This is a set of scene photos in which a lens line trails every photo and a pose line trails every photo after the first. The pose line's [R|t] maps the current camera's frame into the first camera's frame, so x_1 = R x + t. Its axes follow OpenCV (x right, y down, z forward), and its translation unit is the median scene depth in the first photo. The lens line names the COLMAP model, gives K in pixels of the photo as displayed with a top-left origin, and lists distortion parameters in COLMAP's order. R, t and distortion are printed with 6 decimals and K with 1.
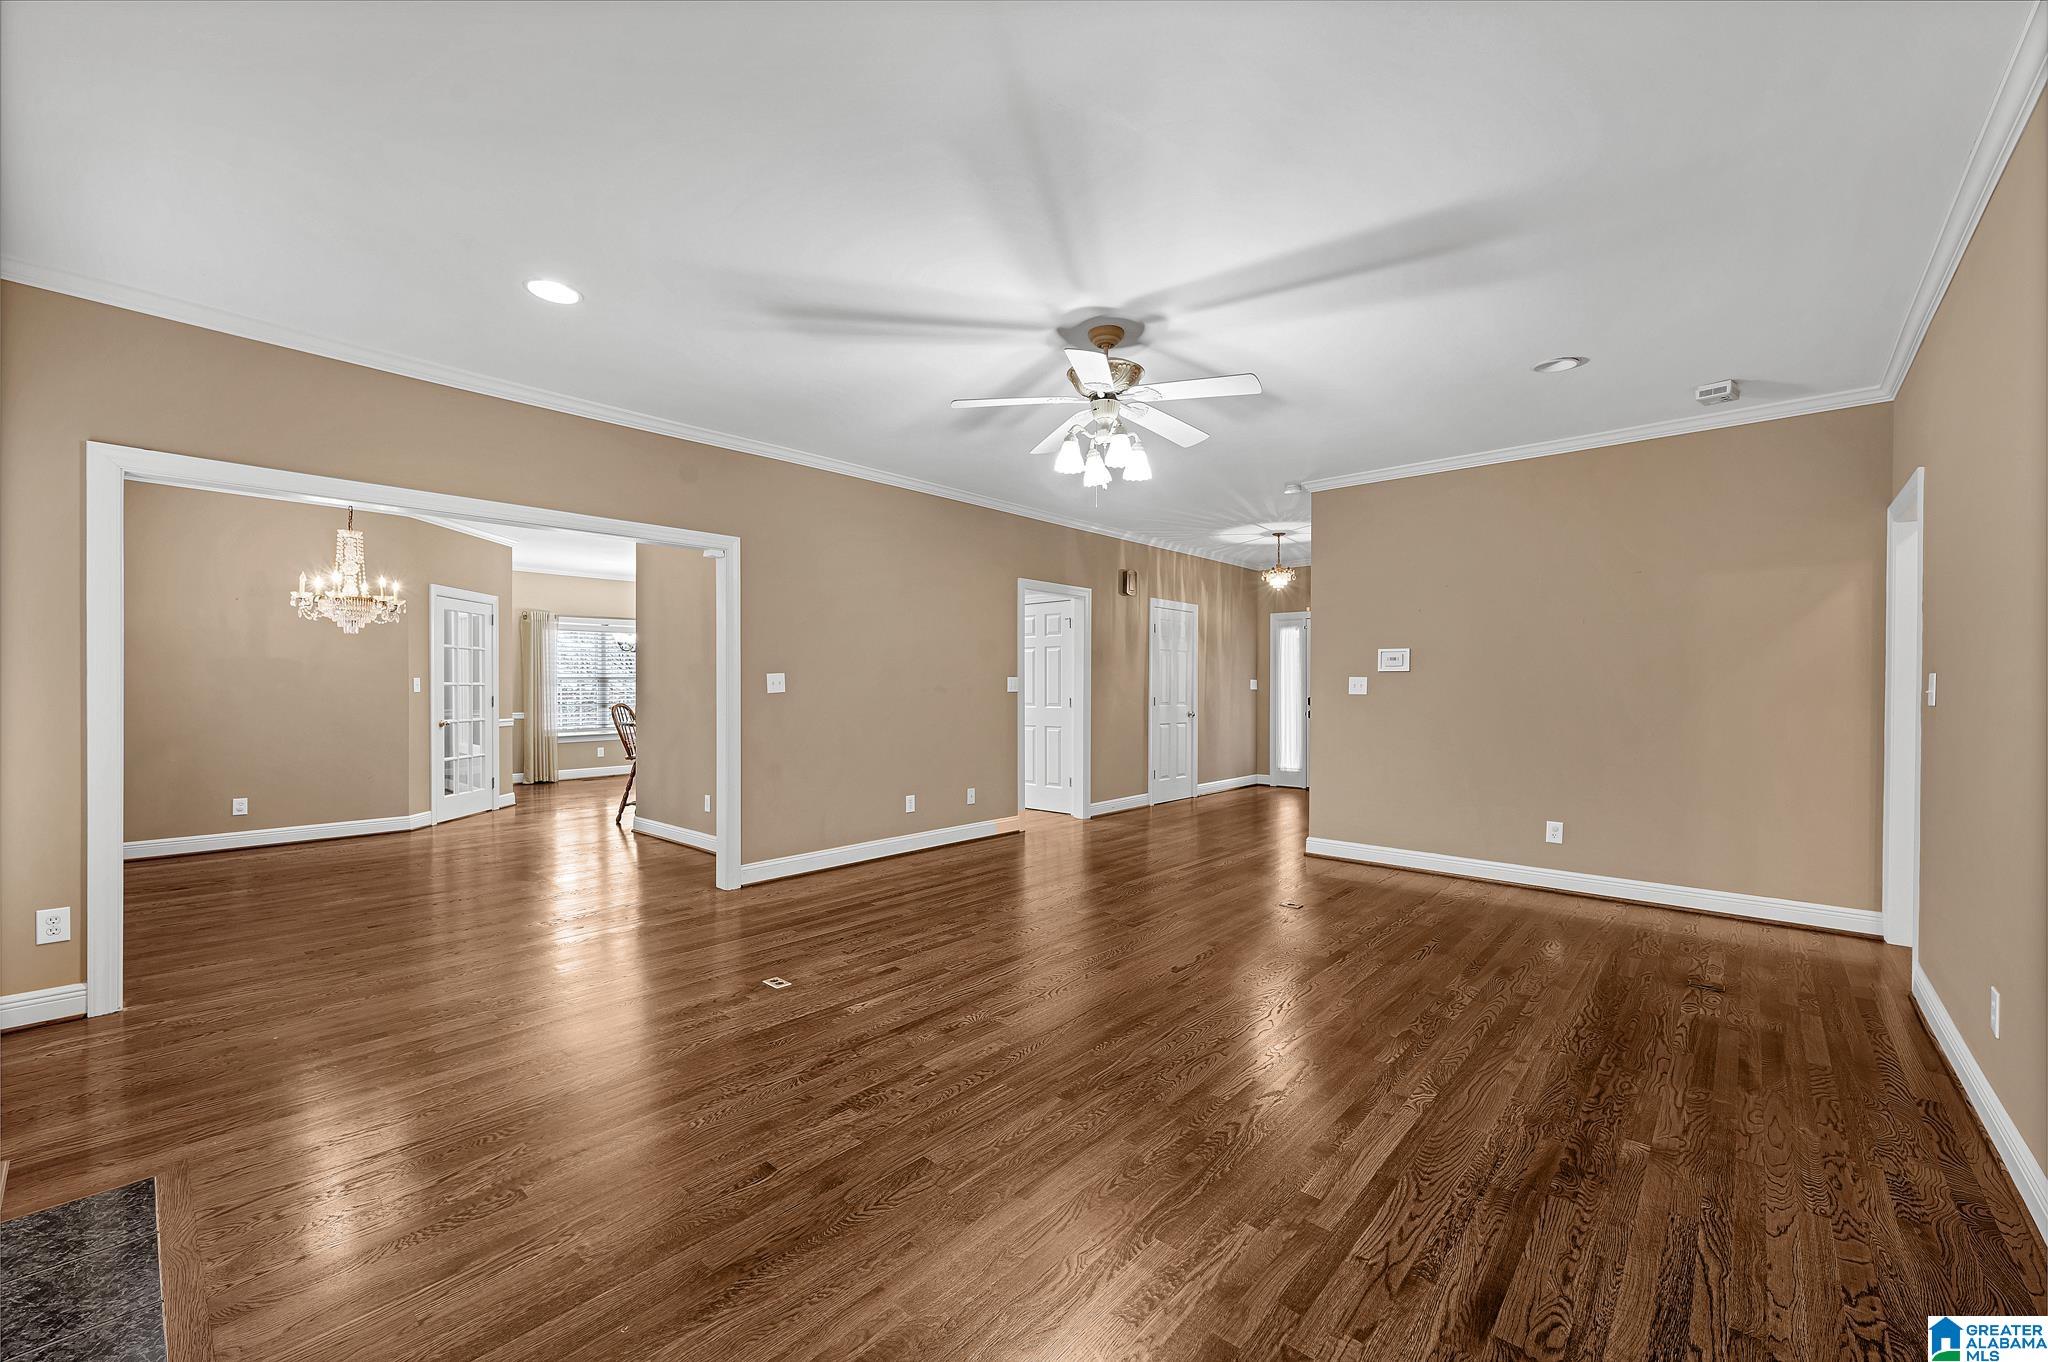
lens RADIAL K [[804.5, 0, 1021.7], [0, 804.5, 687.6], [0, 0, 1]] dist [-0.000742, -0.000491]
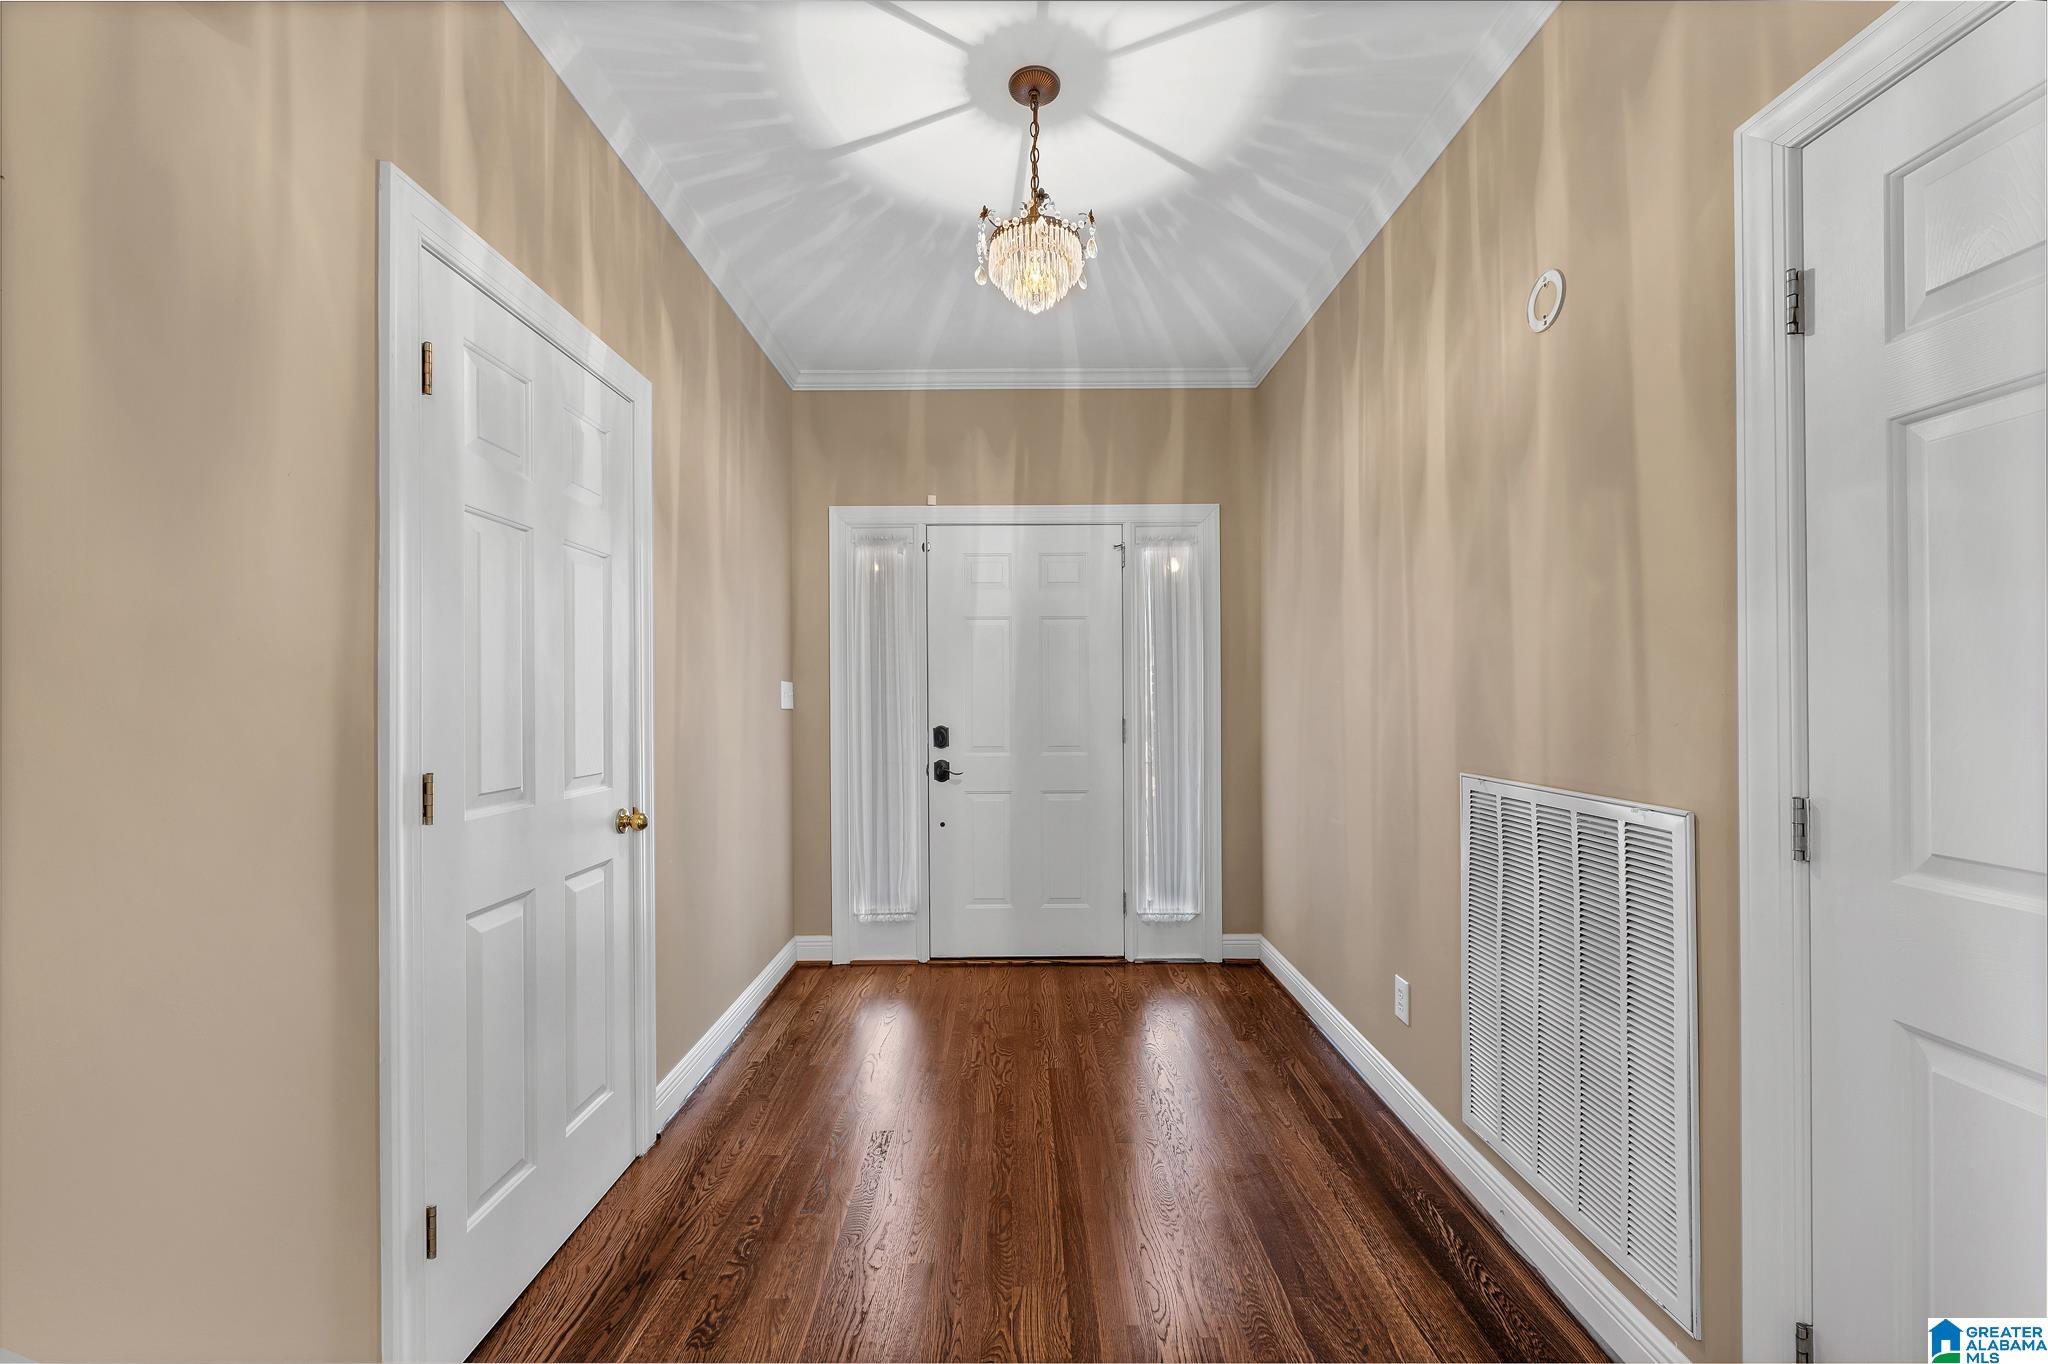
lens RADIAL K [[818.7, 0, 1027.6], [0, 818.7, 694.6], [0, 0, 1]] dist [0.001298, 0.000052]
pose [[0.737703, -0.007435, 0.675084, 0.286906], [0.008217, 0.999964, 0.002034, -0.008224], [-0.675075, 0.004047, 0.737738, 1.589042]]
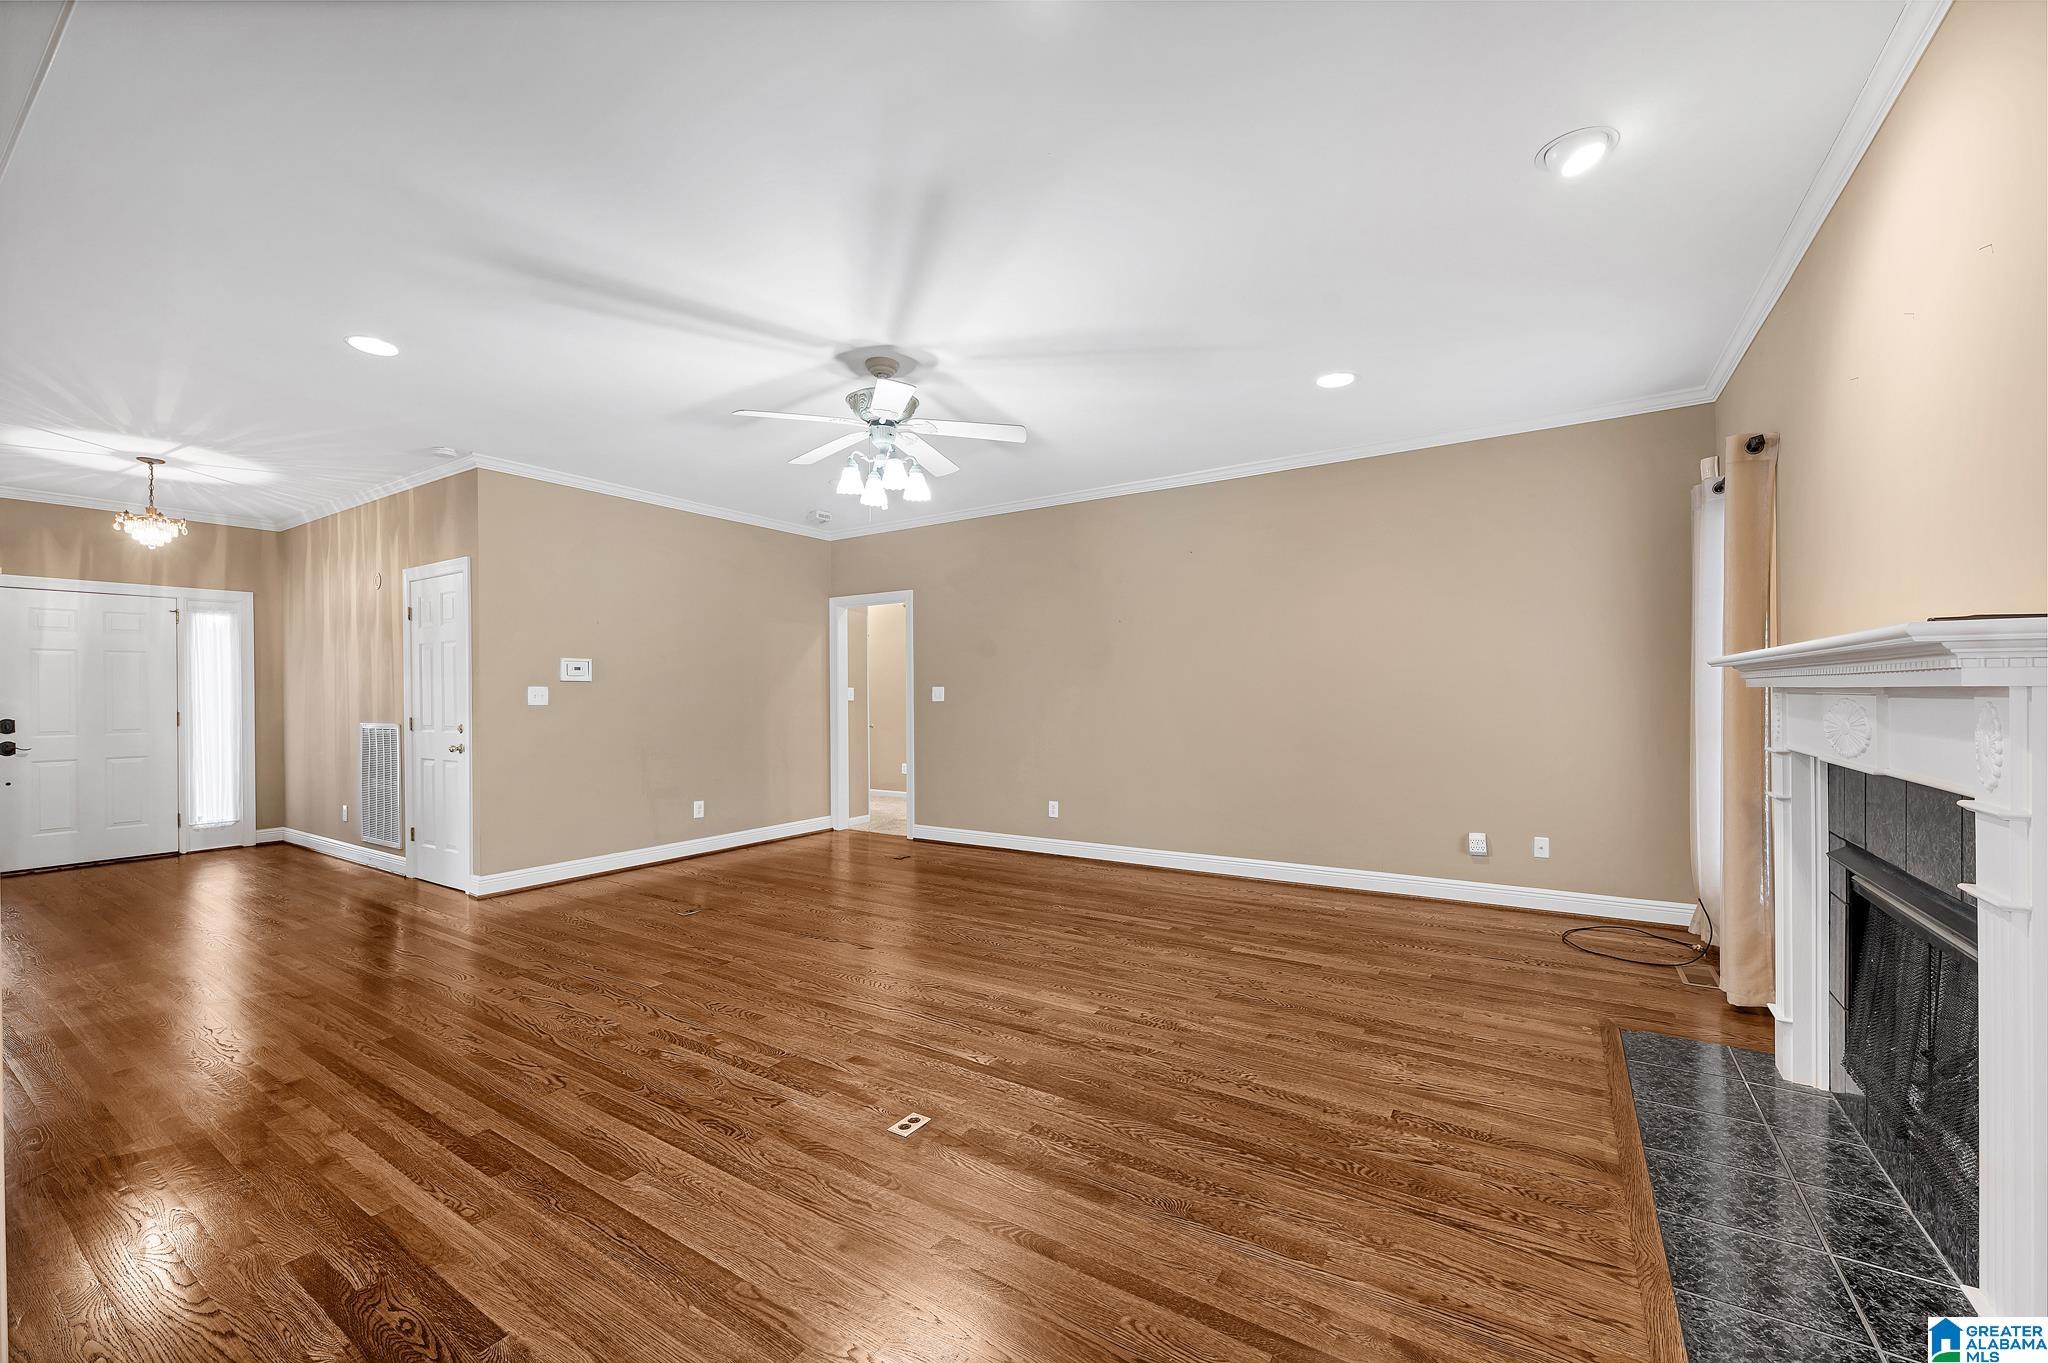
lens RADIAL K [[804.5, 0, 1026.2], [0, 804.5, 694.3], [0, 0, 1]] dist [-0.000742, -0.000491]
pose [[-0.156279, -0.003567, 0.987706, -0.810942], [0.008826, 0.999949, 0.005008, -0.005399], [-0.987673, 0.009500, -0.156240, 0.812073]]
